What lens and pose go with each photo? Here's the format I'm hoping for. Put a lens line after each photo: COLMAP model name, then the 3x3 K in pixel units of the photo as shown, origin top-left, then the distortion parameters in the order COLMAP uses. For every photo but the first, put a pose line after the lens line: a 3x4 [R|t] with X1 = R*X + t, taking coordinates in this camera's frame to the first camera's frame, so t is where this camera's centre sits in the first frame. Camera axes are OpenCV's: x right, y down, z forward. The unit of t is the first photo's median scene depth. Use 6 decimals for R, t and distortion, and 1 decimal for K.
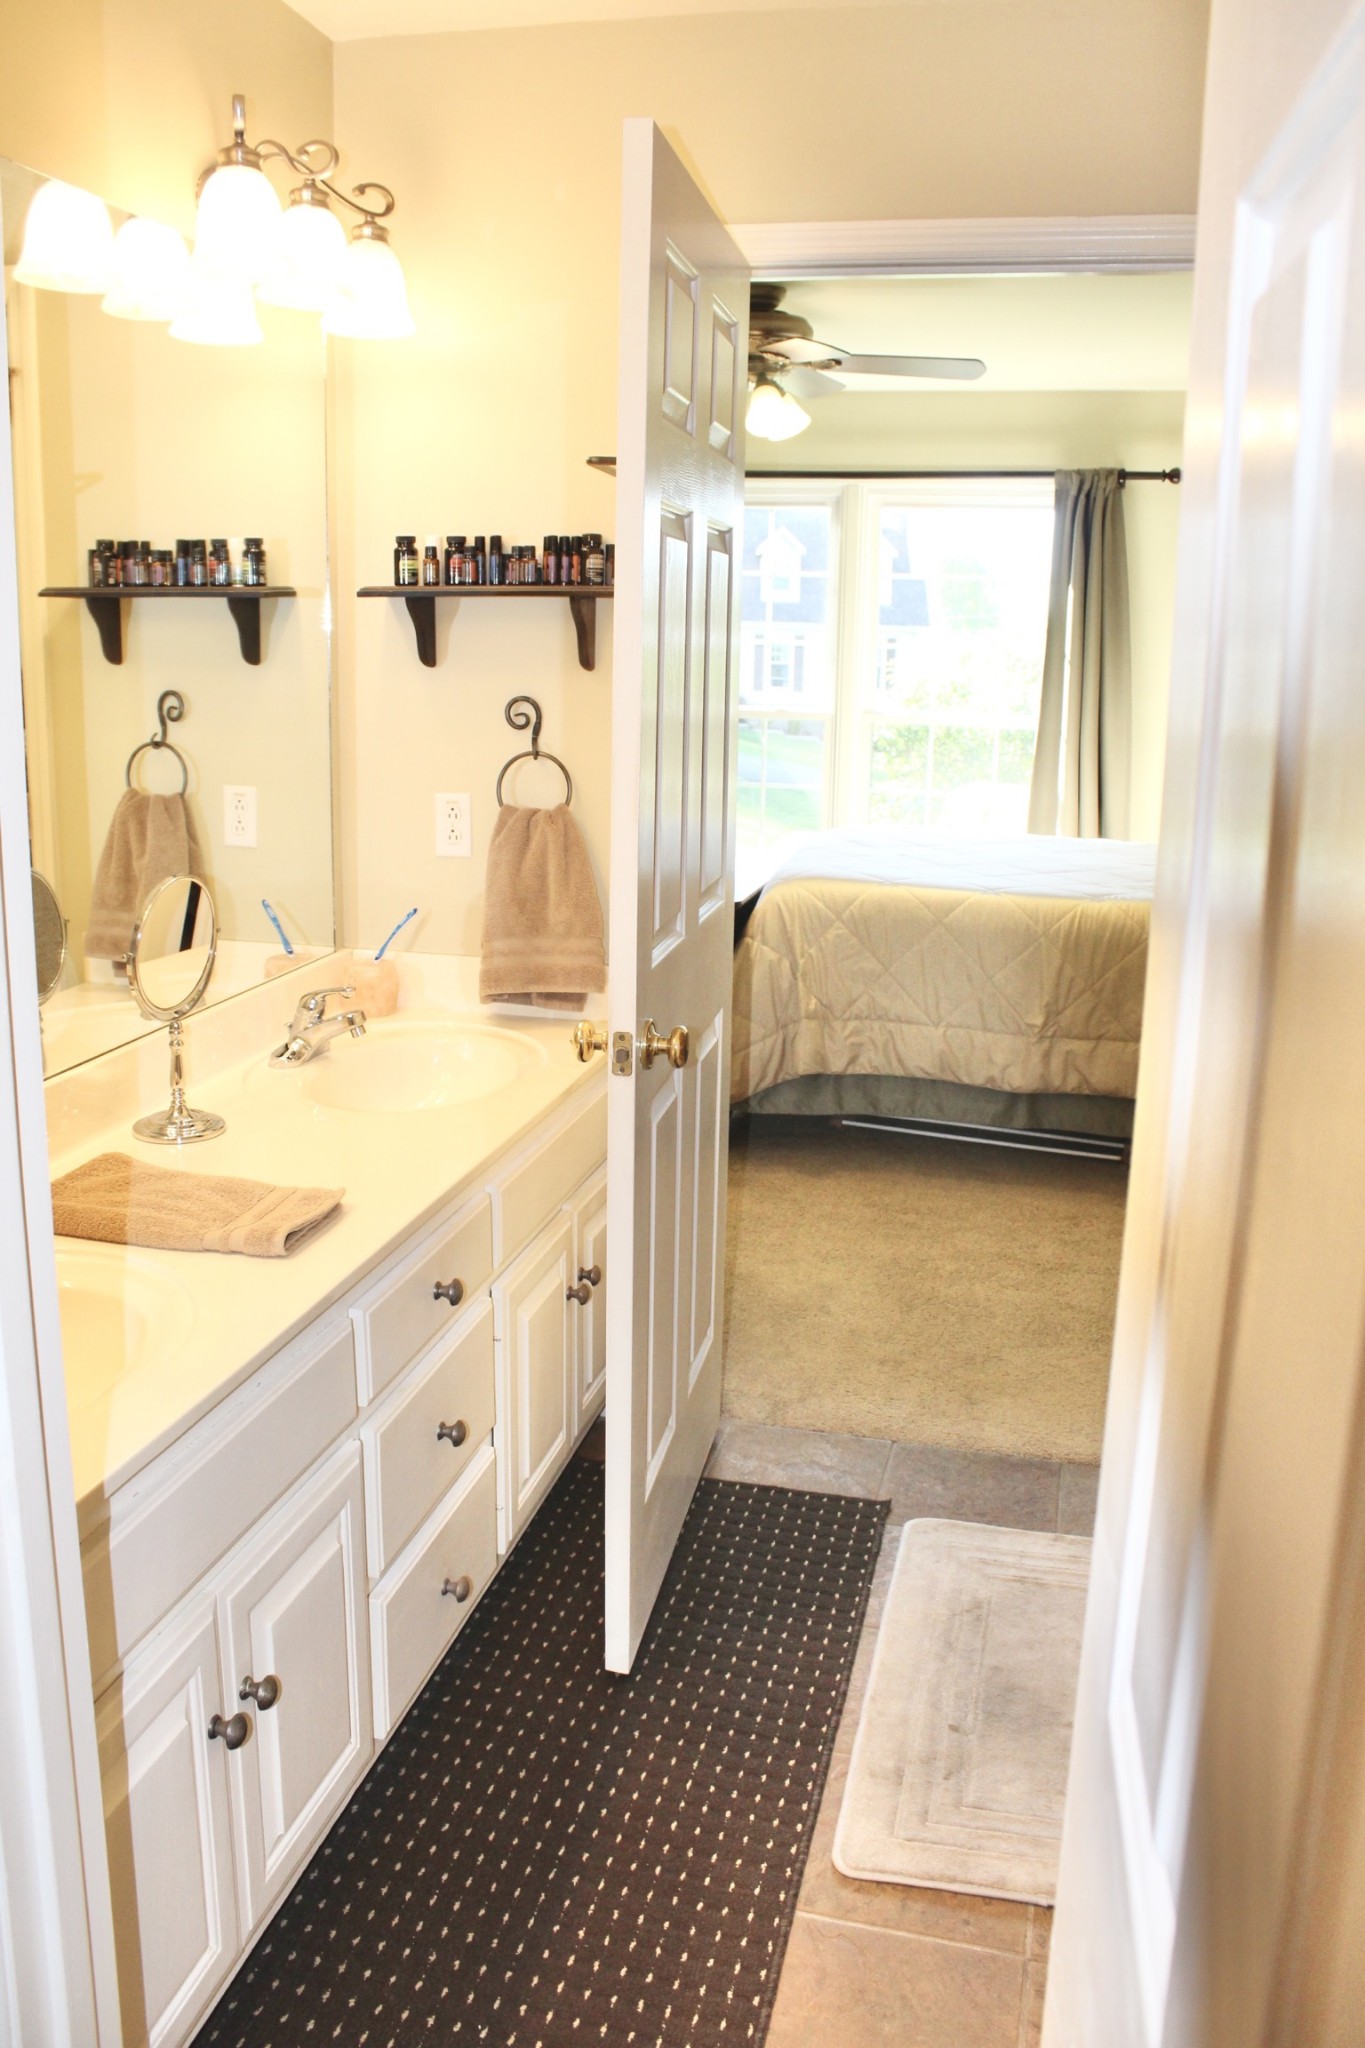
lens RADIAL K [[1706.0, 0, 682.5], [0, 1706.0, 1024.0], [0, 0, 1]] dist [-0.174428, 0.166730]
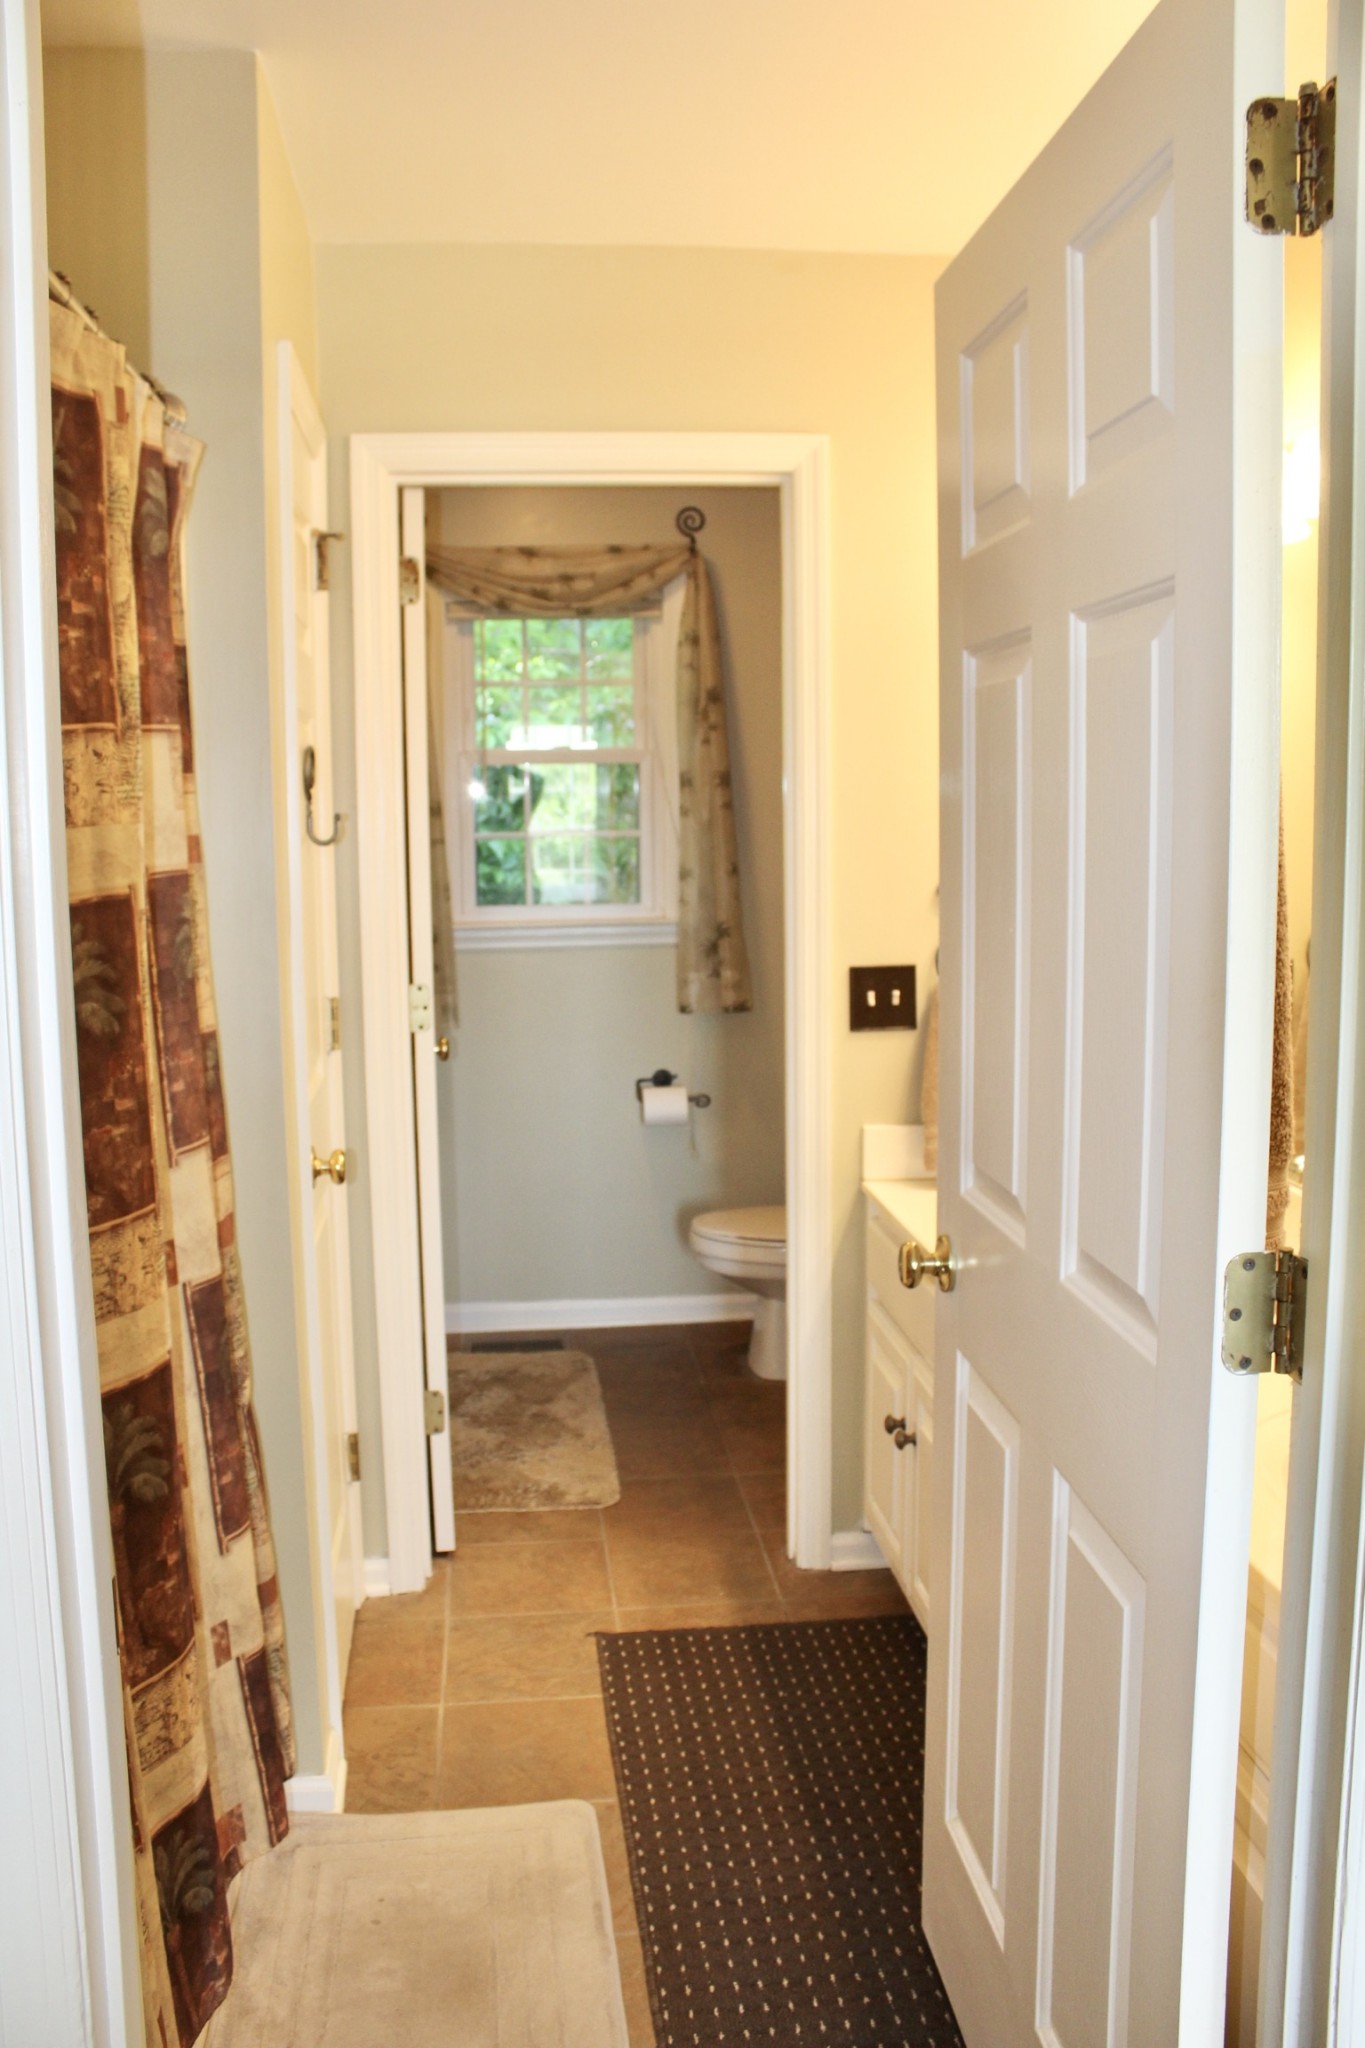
lens RADIAL K [[1706.0, 0, 682.5], [0, 1706.0, 1024.0], [0, 0, 1]] dist [-0.174428, 0.166730]
pose [[-0.940076, 0.000475, -0.340965, 0.424247], [-0.107877, 0.948215, 0.298750, -0.380676], [0.323450, 0.317630, -0.891342, 1.827236]]
